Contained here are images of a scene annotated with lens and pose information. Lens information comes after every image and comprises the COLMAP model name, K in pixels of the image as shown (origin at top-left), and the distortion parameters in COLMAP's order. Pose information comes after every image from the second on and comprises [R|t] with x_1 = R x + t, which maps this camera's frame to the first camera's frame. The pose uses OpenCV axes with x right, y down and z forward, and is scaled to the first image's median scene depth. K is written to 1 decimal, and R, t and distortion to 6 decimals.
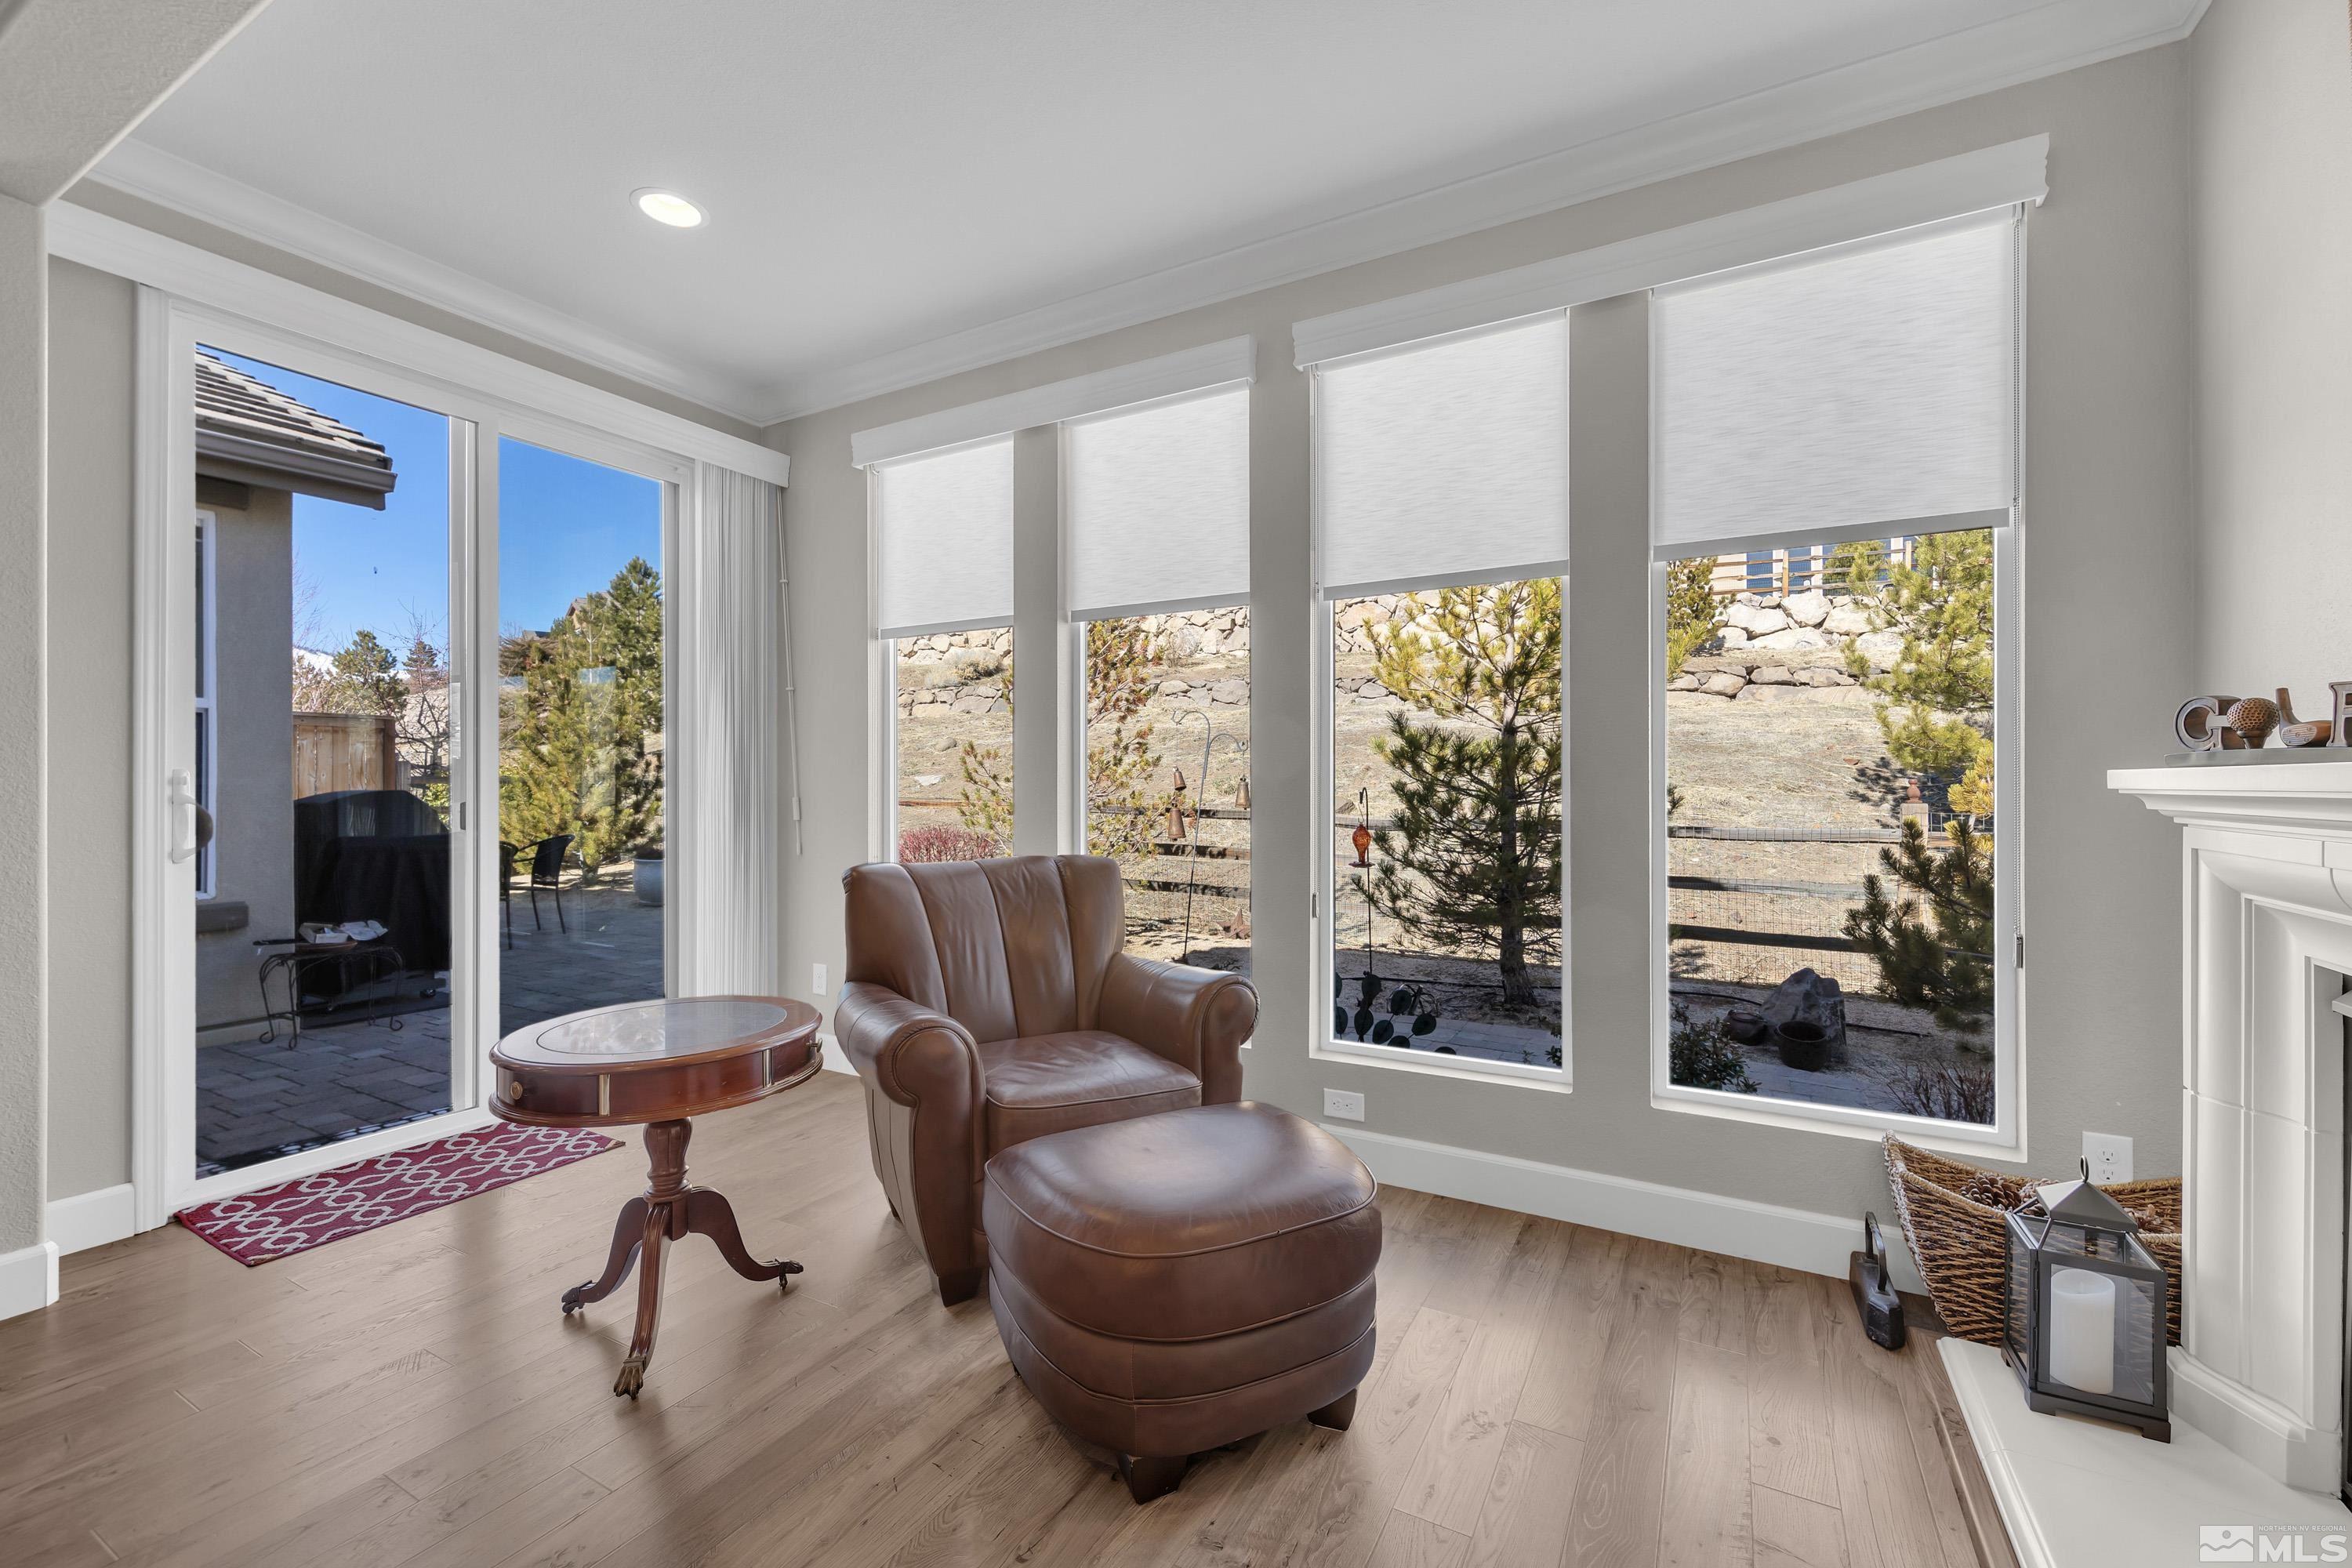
lens RADIAL K [[1004.9, 0, 1176.0], [0, 1004.9, 784.0], [0, 0, 1]] dist [-0.001568, -0.001049]
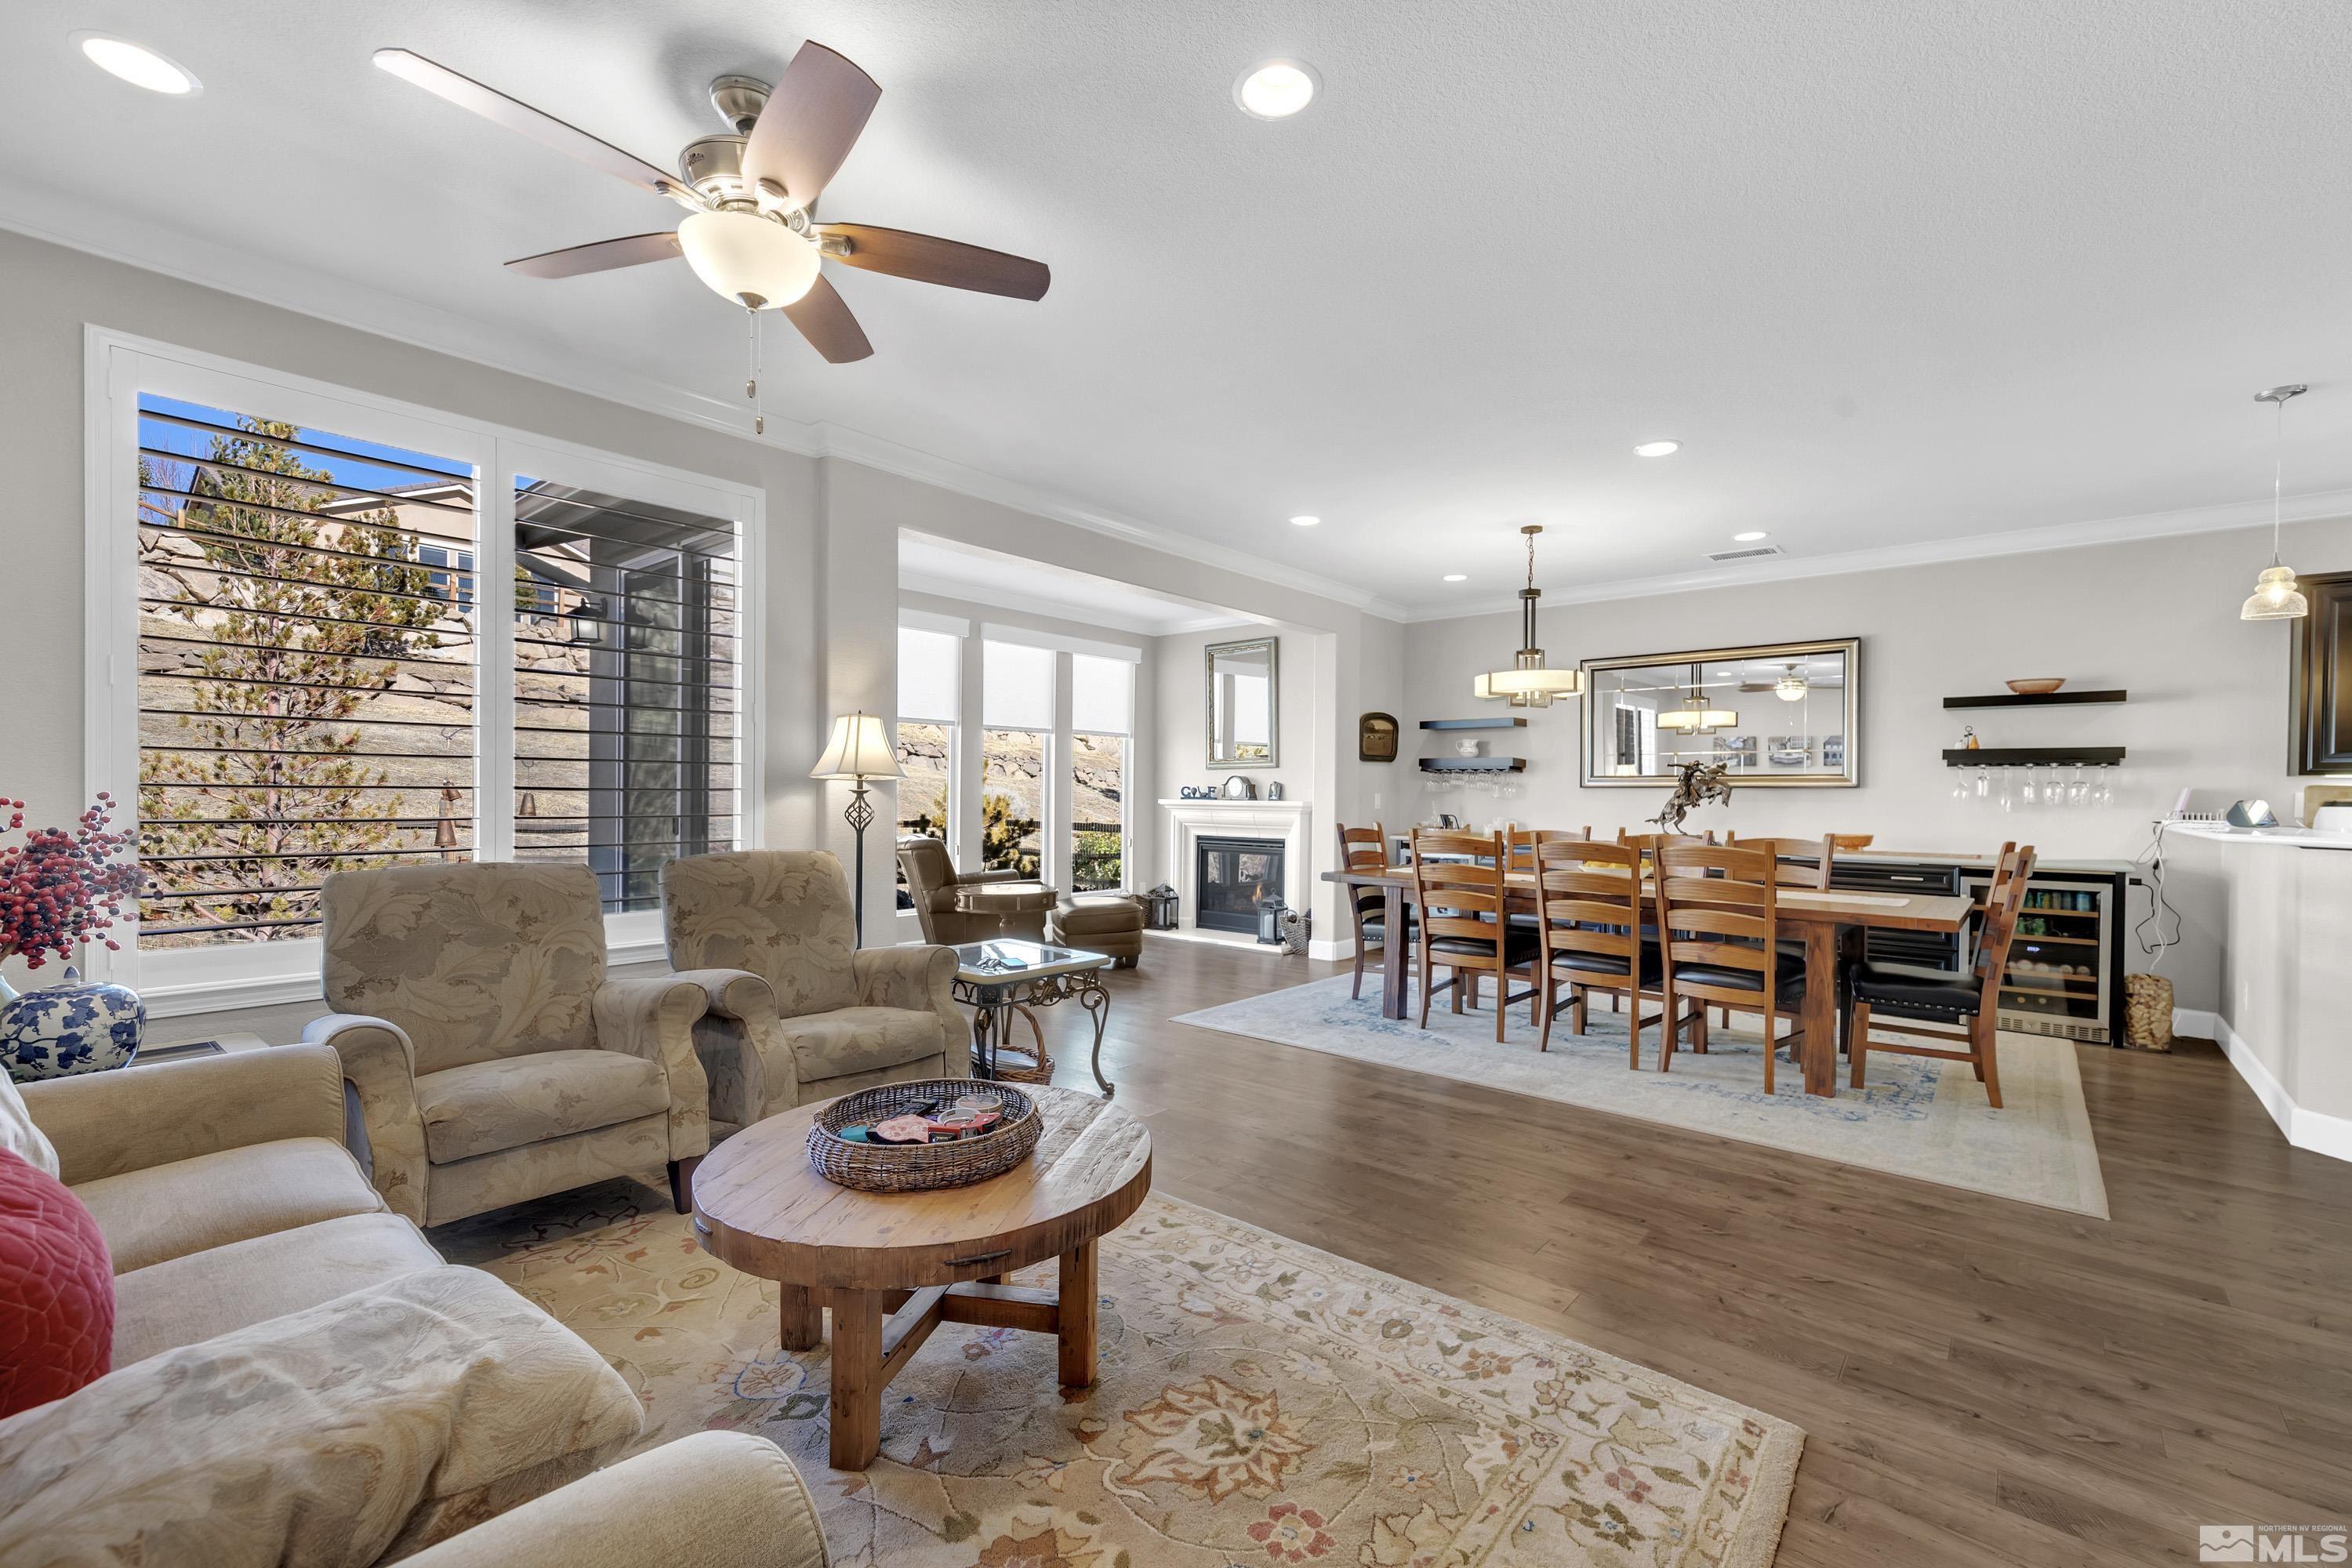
lens RADIAL K [[1004.9, 0, 1176.0], [0, 1004.9, 784.0], [0, 0, 1]] dist [-0.001568, -0.001049]
pose [[0.177797, 0.010766, 0.984008, -4.163747], [-0.014780, 0.999857, -0.008269, -0.053310], [-0.983956, -0.013073, 0.177931, 0.100101]]
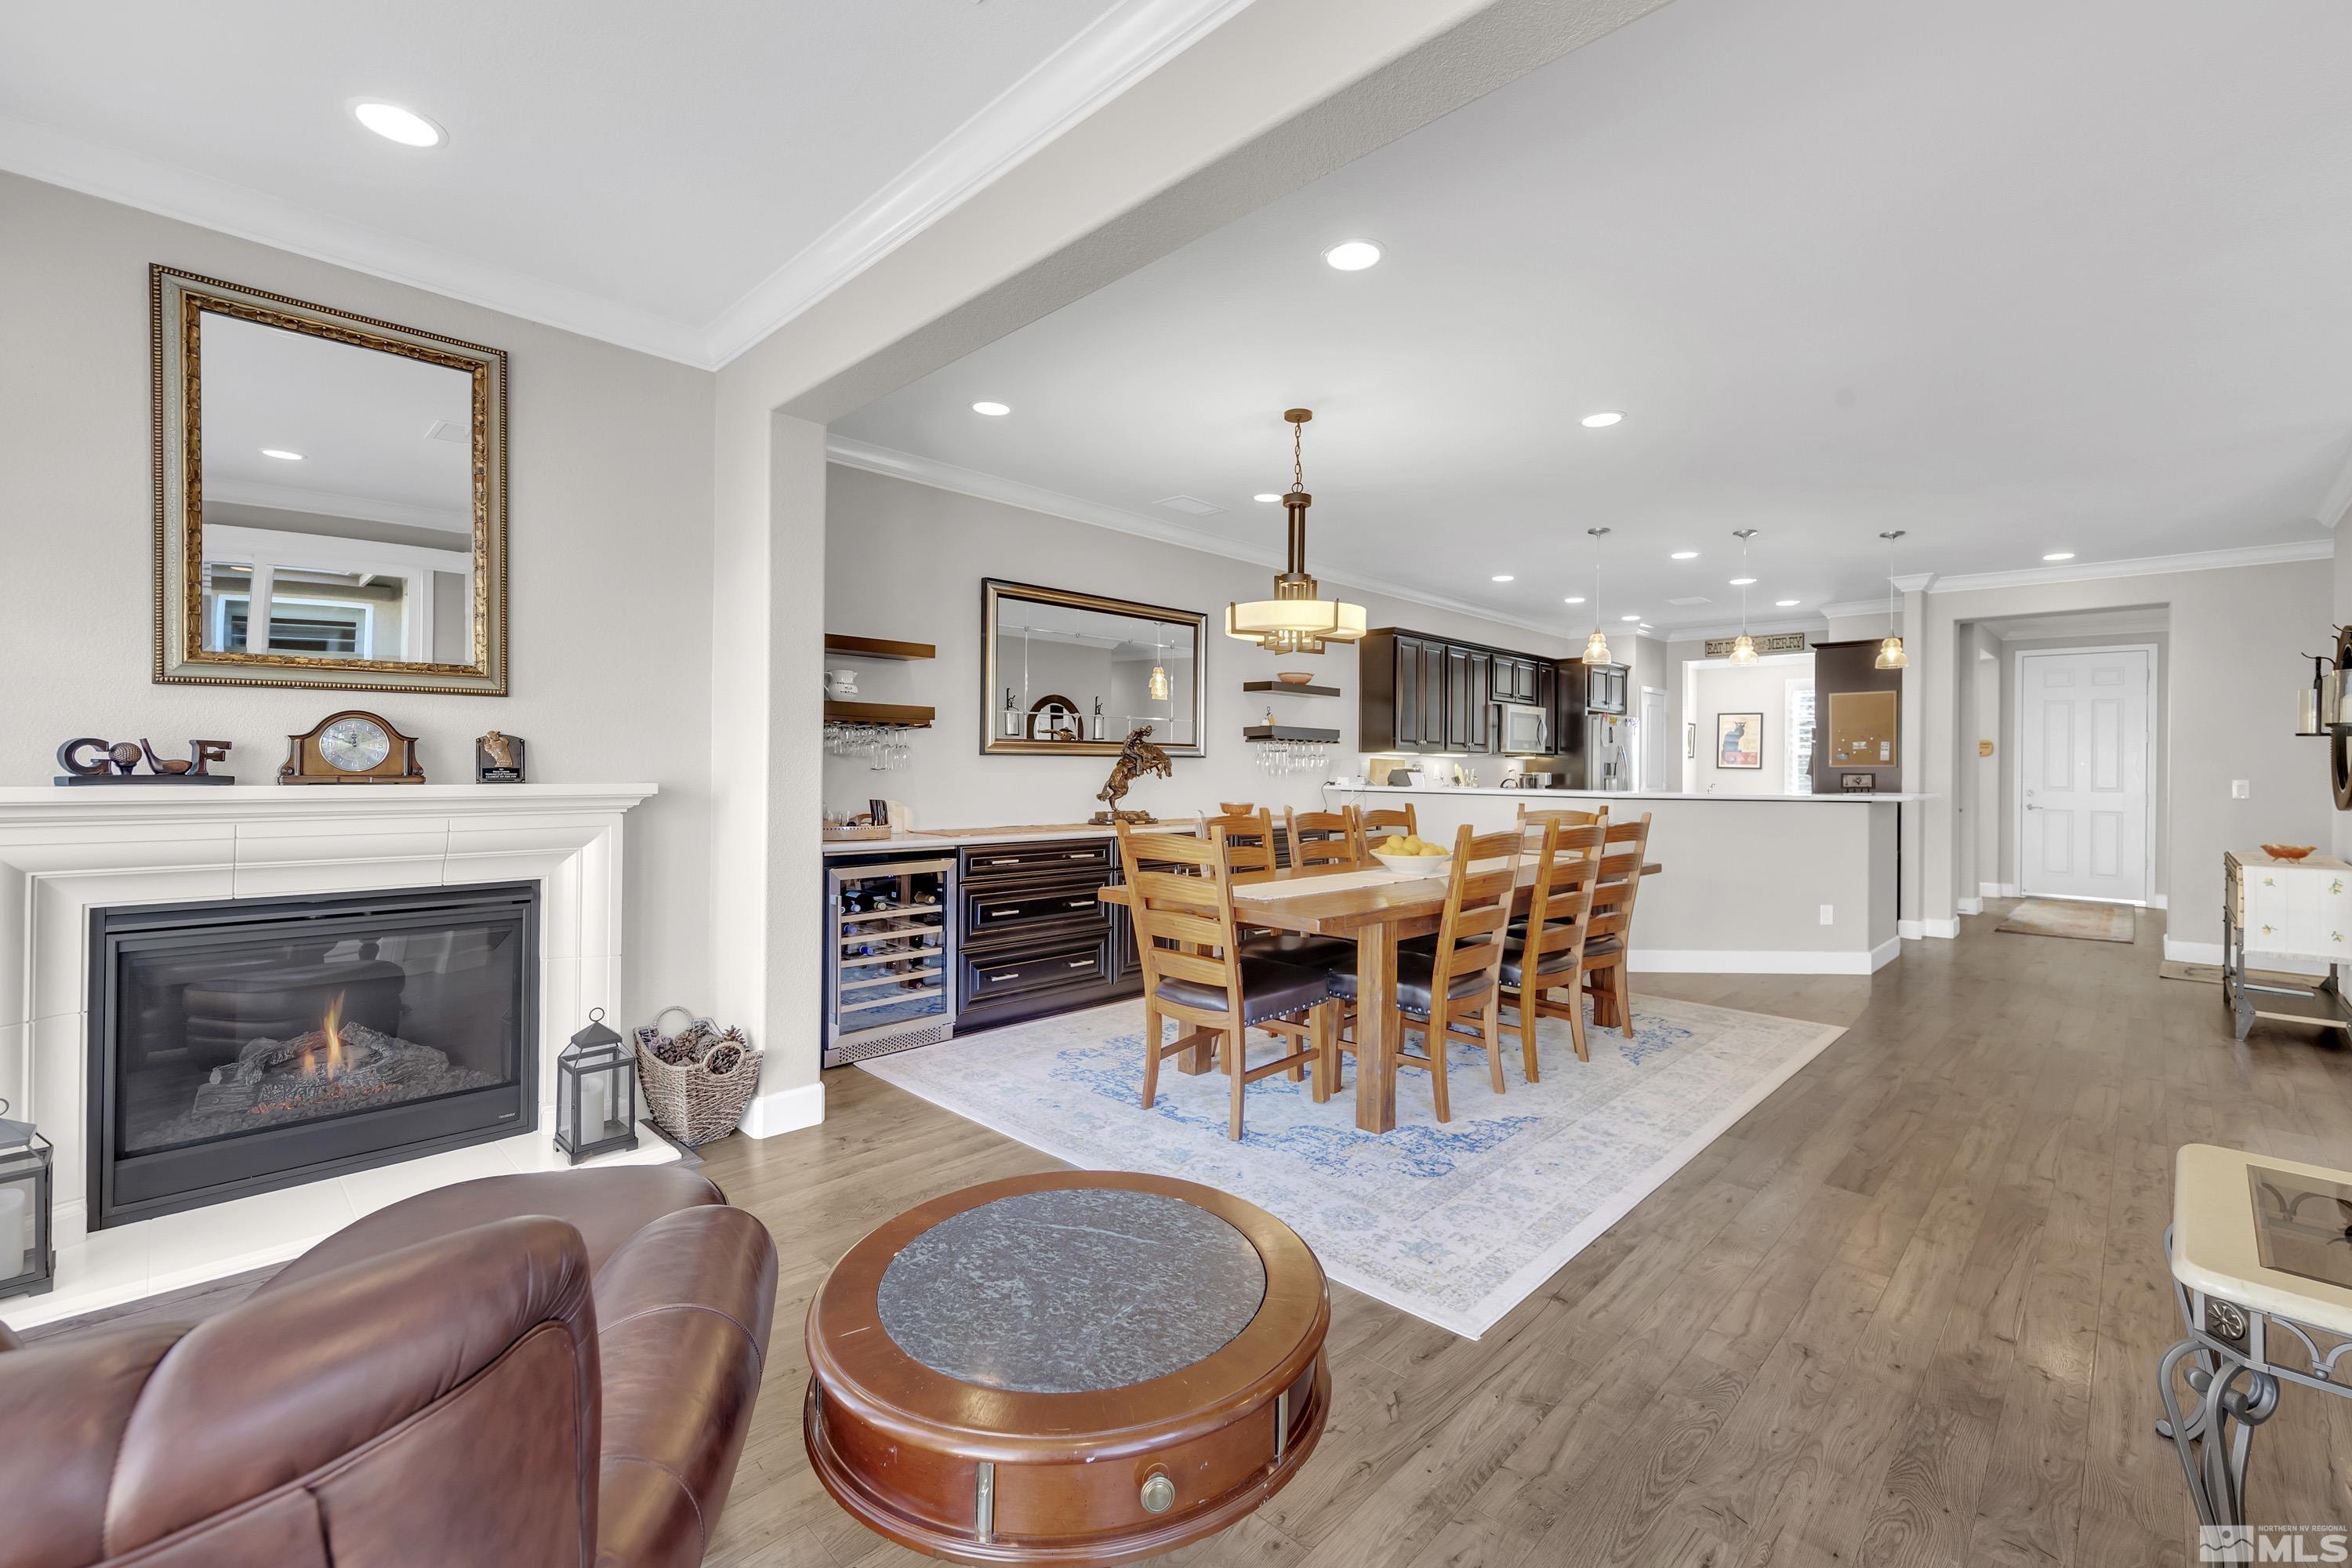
lens RADIAL K [[1004.9, 0, 1176.0], [0, 1004.9, 784.0], [0, 0, 1]] dist [-0.001568, -0.001049]
pose [[-0.973589, -0.008494, 0.228150, -0.884205], [-0.007263, 0.999954, 0.006232, -0.039523], [-0.228193, 0.004410, -0.973606, 2.048760]]
